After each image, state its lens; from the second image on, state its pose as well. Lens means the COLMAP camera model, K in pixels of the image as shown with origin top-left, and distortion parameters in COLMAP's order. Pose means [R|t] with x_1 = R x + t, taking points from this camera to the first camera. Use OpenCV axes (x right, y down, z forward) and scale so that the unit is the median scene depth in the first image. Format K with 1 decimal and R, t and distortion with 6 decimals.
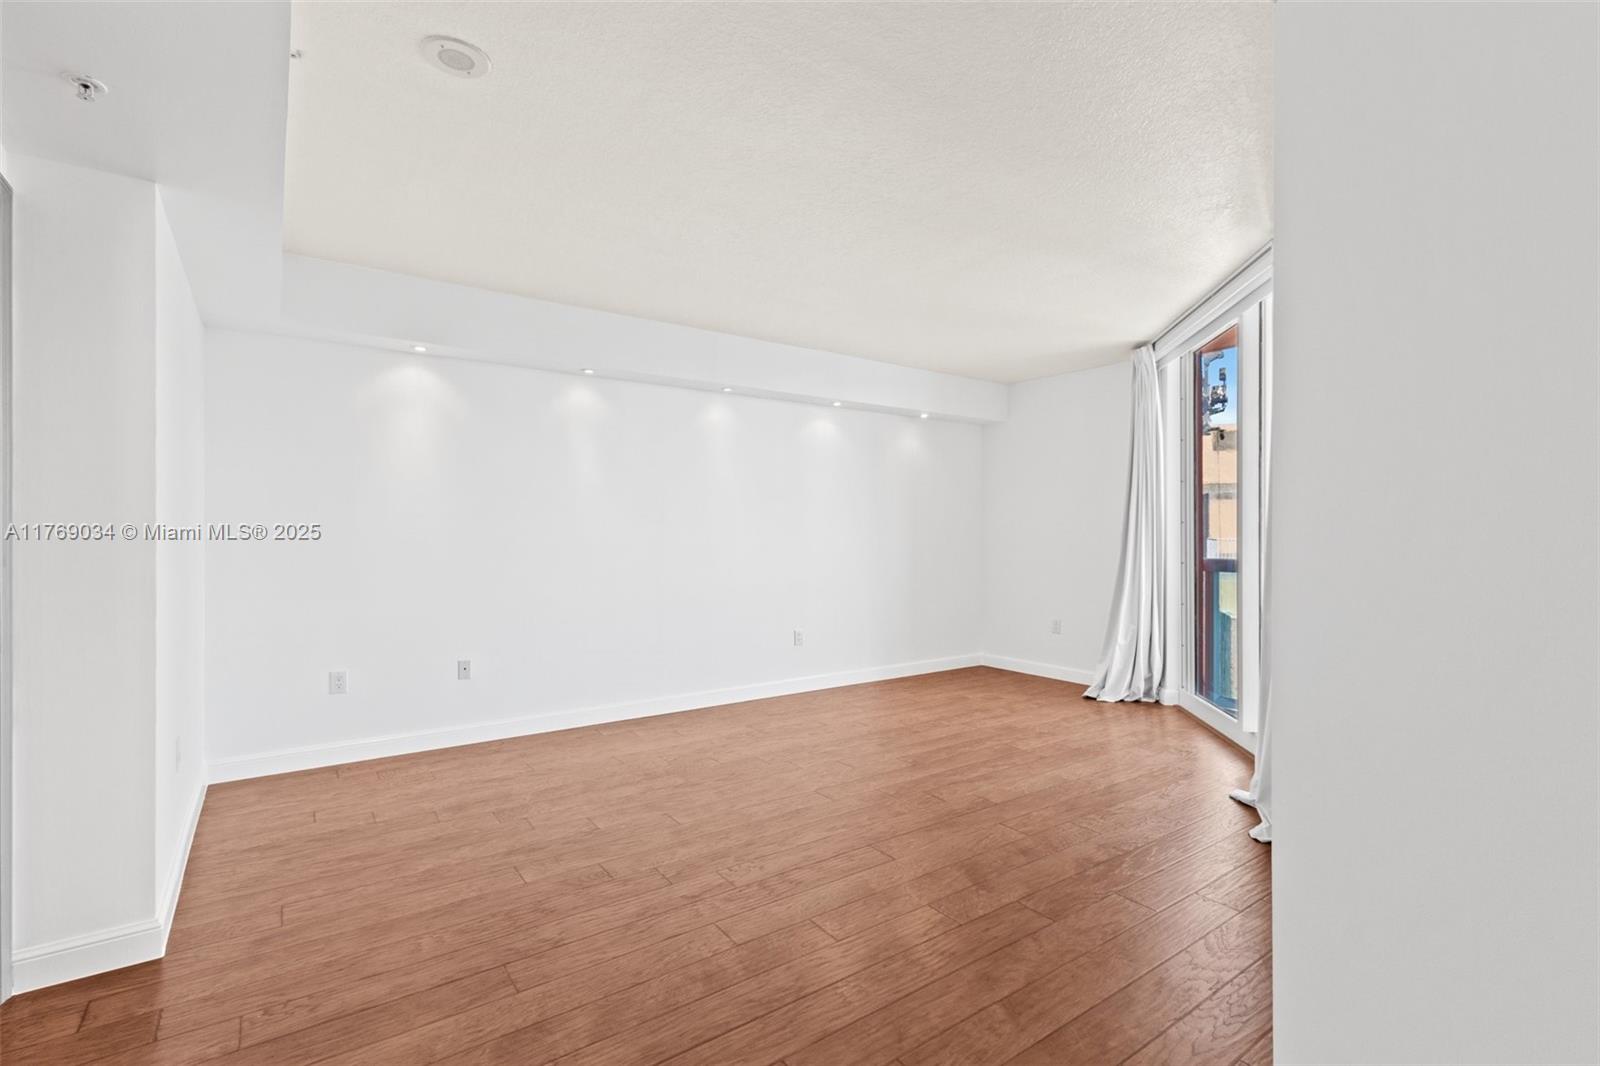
lens RADIAL K [[736.8, 0, 809.4], [0, 736.8, 534.4], [0, 0, 1]] dist [0.002234, 0.000701]
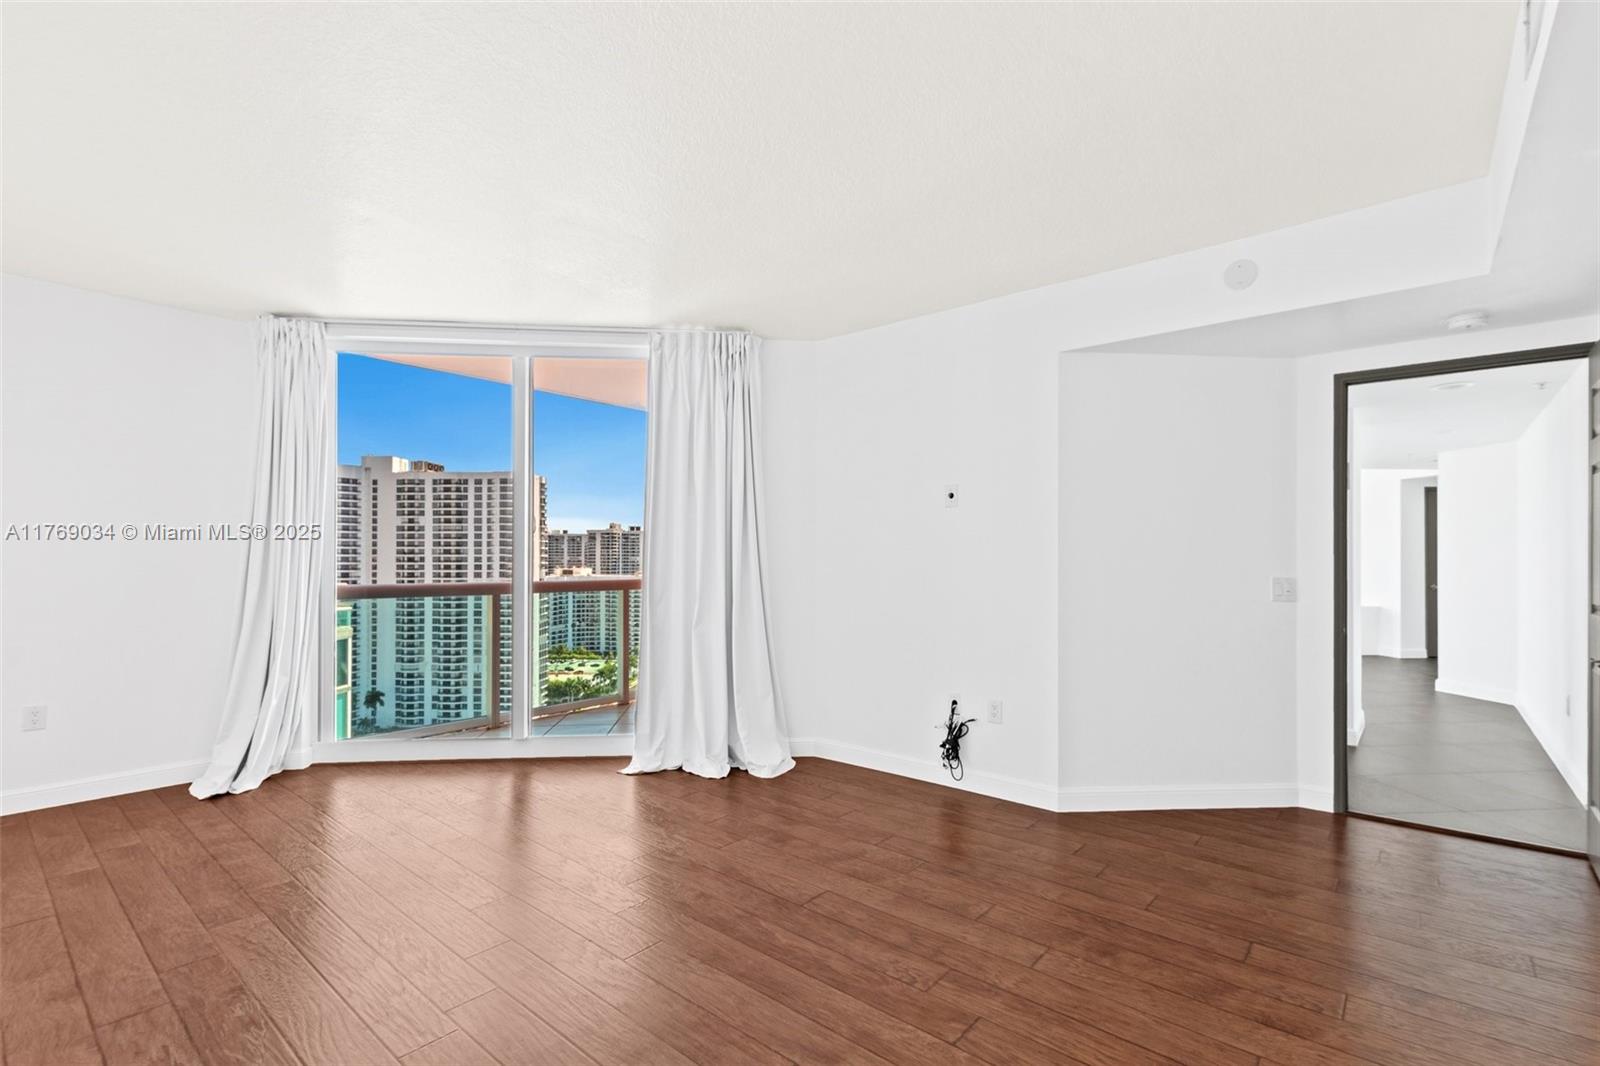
lens RADIAL K [[736.8, 0, 809.7], [0, 736.8, 540.2], [0, 0, 1]] dist [0.002234, 0.000701]
pose [[-0.250854, 0.016312, 0.967887, -0.889193], [-0.002012, 0.999847, -0.017372, -0.005178], [-0.968023, -0.006306, -0.250783, 1.367318]]
